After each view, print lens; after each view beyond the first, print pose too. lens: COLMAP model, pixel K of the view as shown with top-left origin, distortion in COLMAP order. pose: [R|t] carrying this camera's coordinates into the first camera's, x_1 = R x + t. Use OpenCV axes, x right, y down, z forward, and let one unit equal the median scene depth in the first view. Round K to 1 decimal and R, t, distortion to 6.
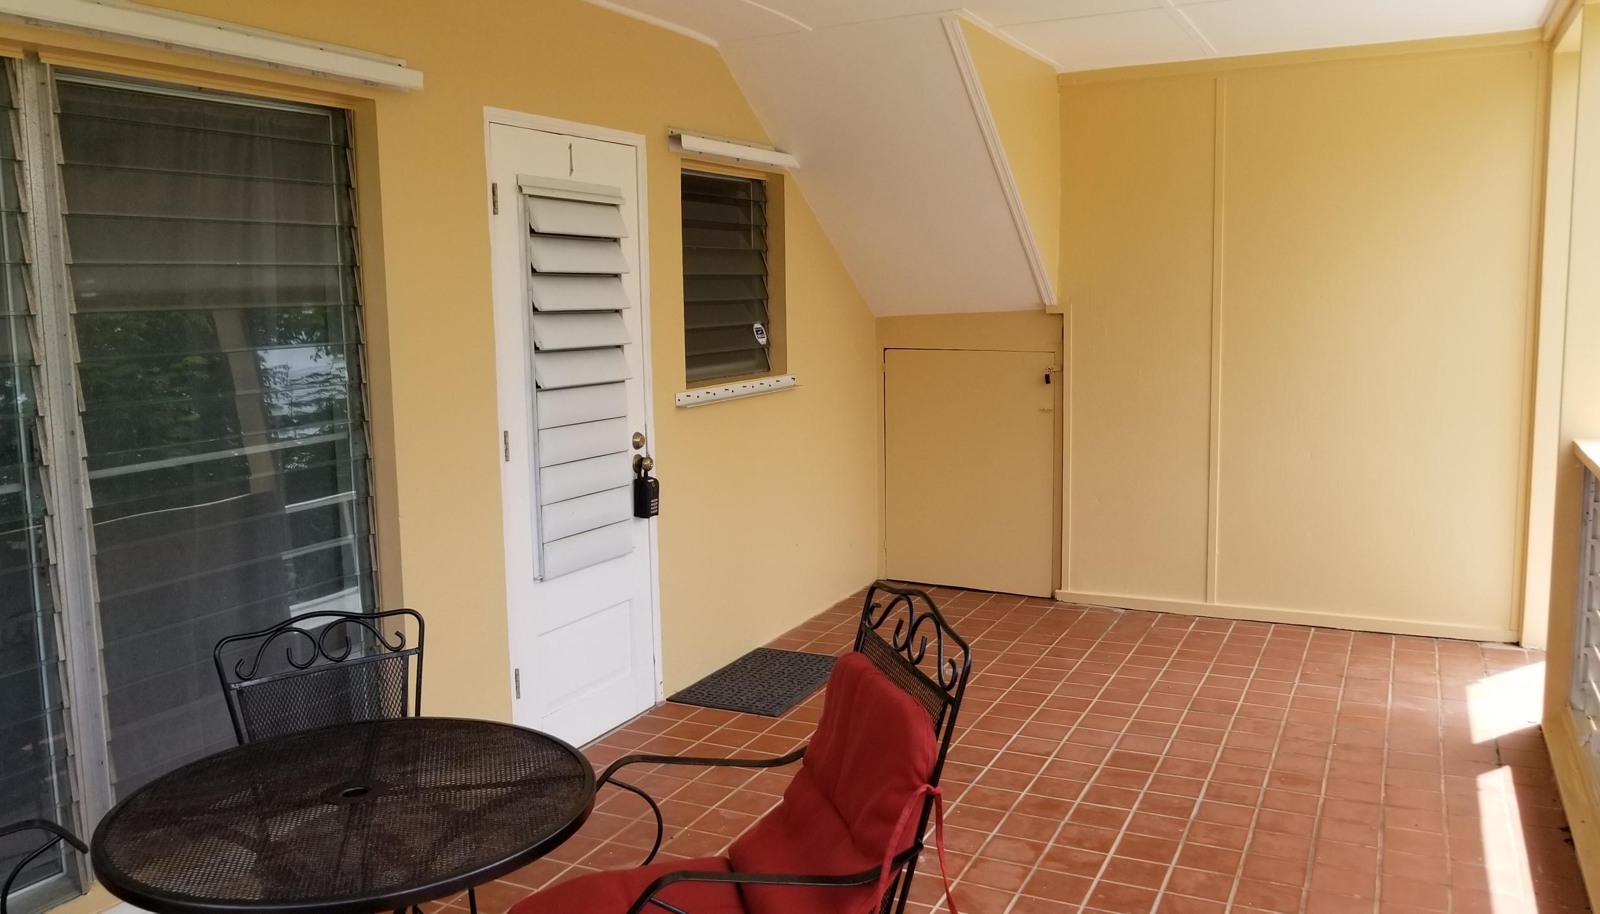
lens RADIAL K [[1279.9, 0, 799.9], [0, 1279.9, 453.8], [0, 0, 1]] dist [0.007690, -0.009700]
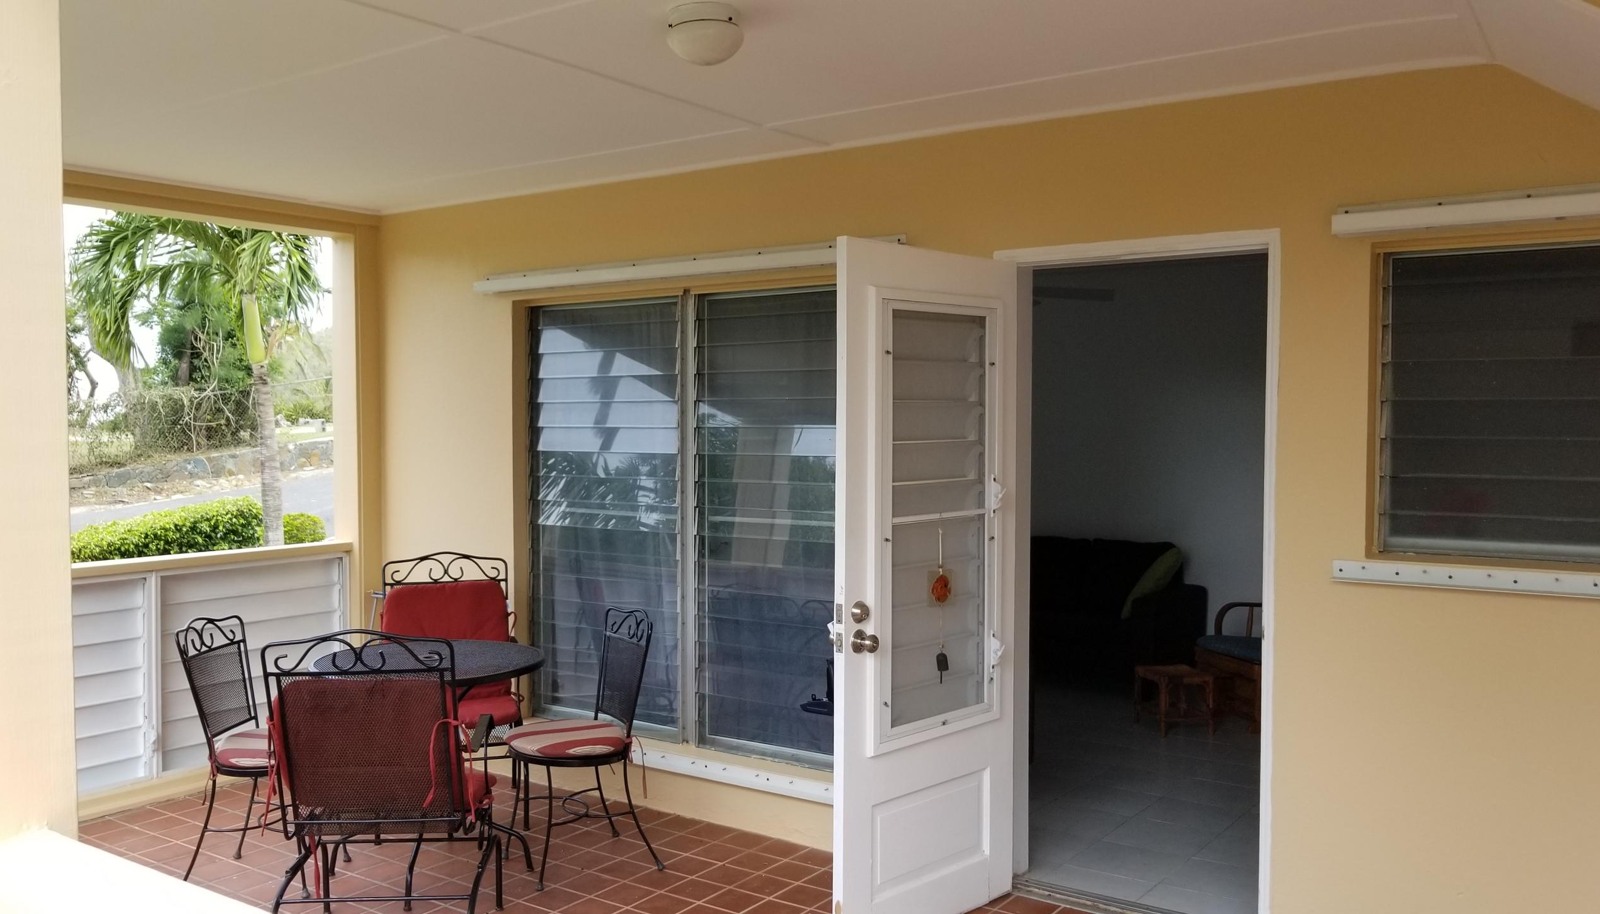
lens RADIAL K [[1279.9, 0, 803.6], [0, 1279.9, 464.0], [0, 0, 1]] dist [0.007690, -0.009700]
pose [[-0.155130, 0.065780, -0.985702, 0.719757], [-0.115468, 0.989734, 0.084221, -0.137526], [0.981123, 0.126882, -0.145942, 0.846798]]
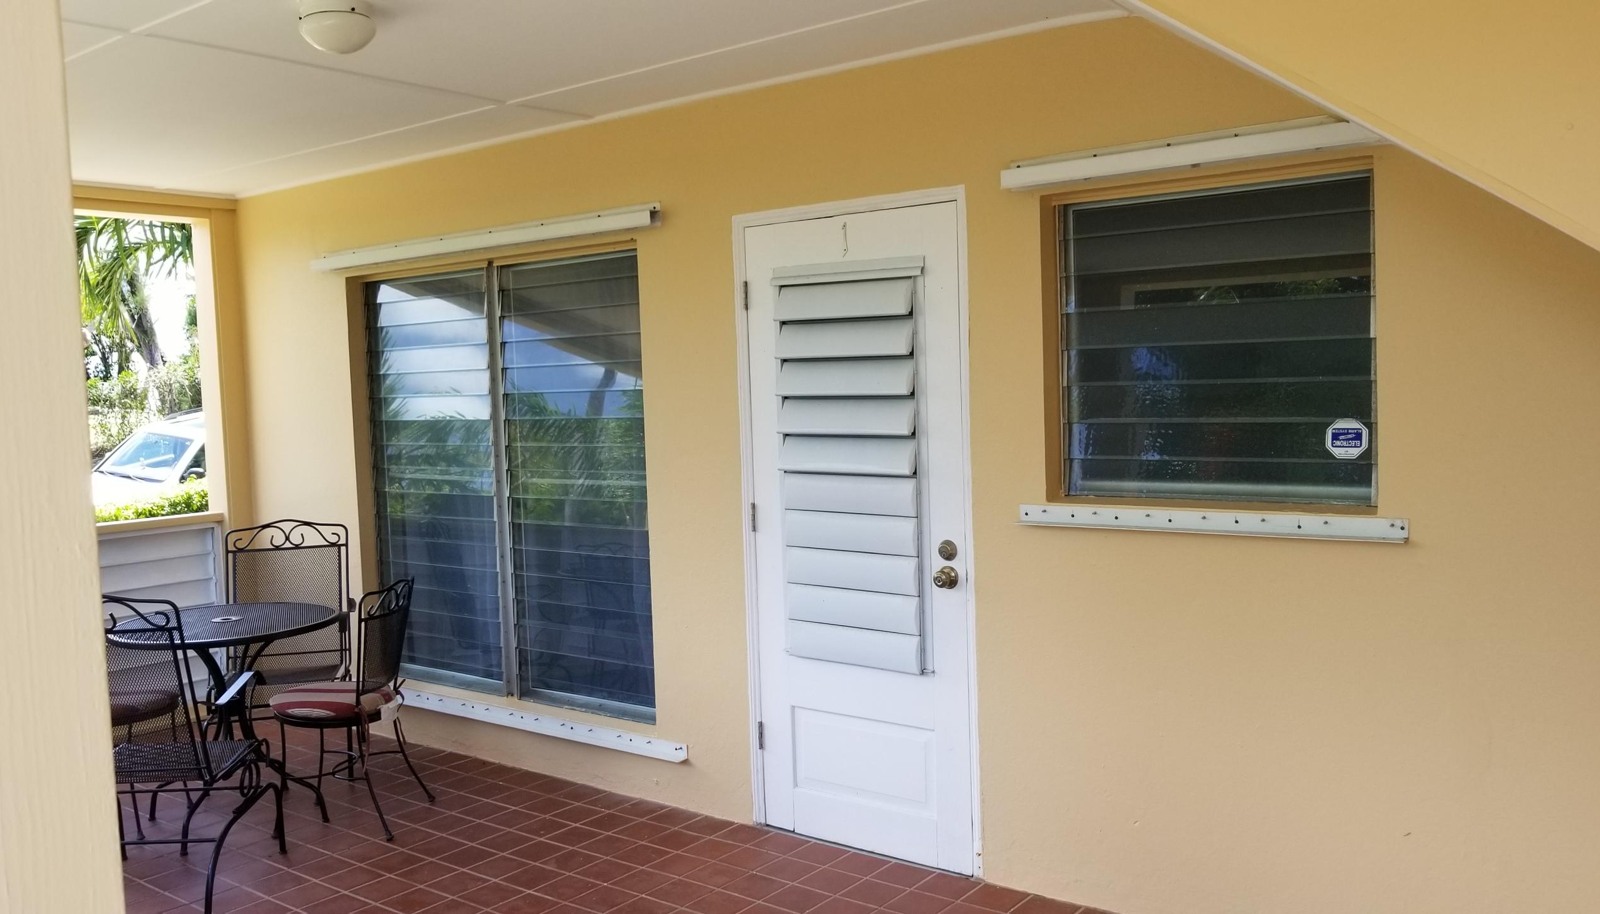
lens RADIAL K [[1279.9, 0, 795.2], [0, 1279.9, 454.1], [0, 0, 1]] dist [0.007690, -0.009700]
pose [[-0.201772, 0.094133, -0.974899, 0.716131], [-0.081468, 0.990308, 0.112482, -0.161910], [0.976038, 0.102119, -0.192147, 1.072326]]
